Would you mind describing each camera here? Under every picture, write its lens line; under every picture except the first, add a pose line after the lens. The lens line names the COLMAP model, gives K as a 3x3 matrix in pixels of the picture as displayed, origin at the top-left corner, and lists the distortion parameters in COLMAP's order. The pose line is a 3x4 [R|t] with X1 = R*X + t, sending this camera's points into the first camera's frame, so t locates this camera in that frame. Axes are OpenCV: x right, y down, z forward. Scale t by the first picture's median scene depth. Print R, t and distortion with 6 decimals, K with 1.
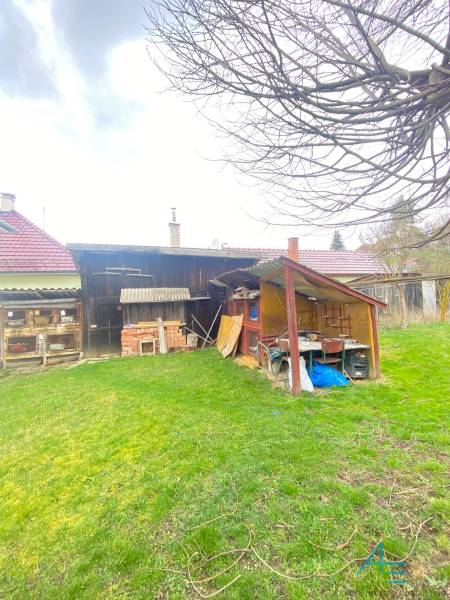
lens RADIAL K [[242.2, 0, 225.0], [0, 242.2, 300.0], [0, 0, 1]] dist [0.000899, -0.013988]
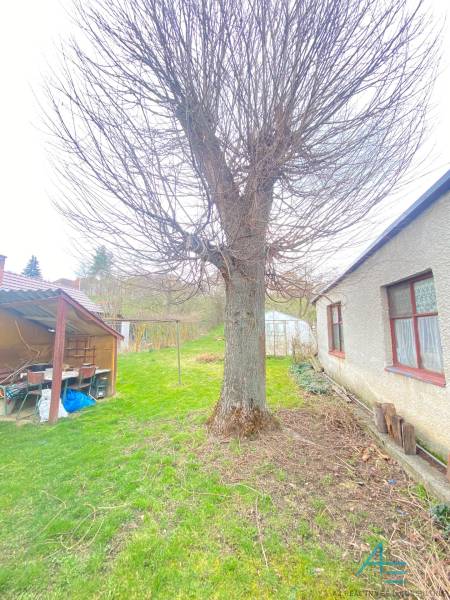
lens RADIAL K [[242.2, 0, 225.0], [0, 242.2, 300.0], [0, 0, 1]] dist [0.000899, -0.013988]
pose [[0.421040, 0.150310, 0.894501, -0.367564], [-0.018750, 0.987405, -0.157095, 0.015438], [-0.906848, 0.049371, 0.418555, -0.116493]]
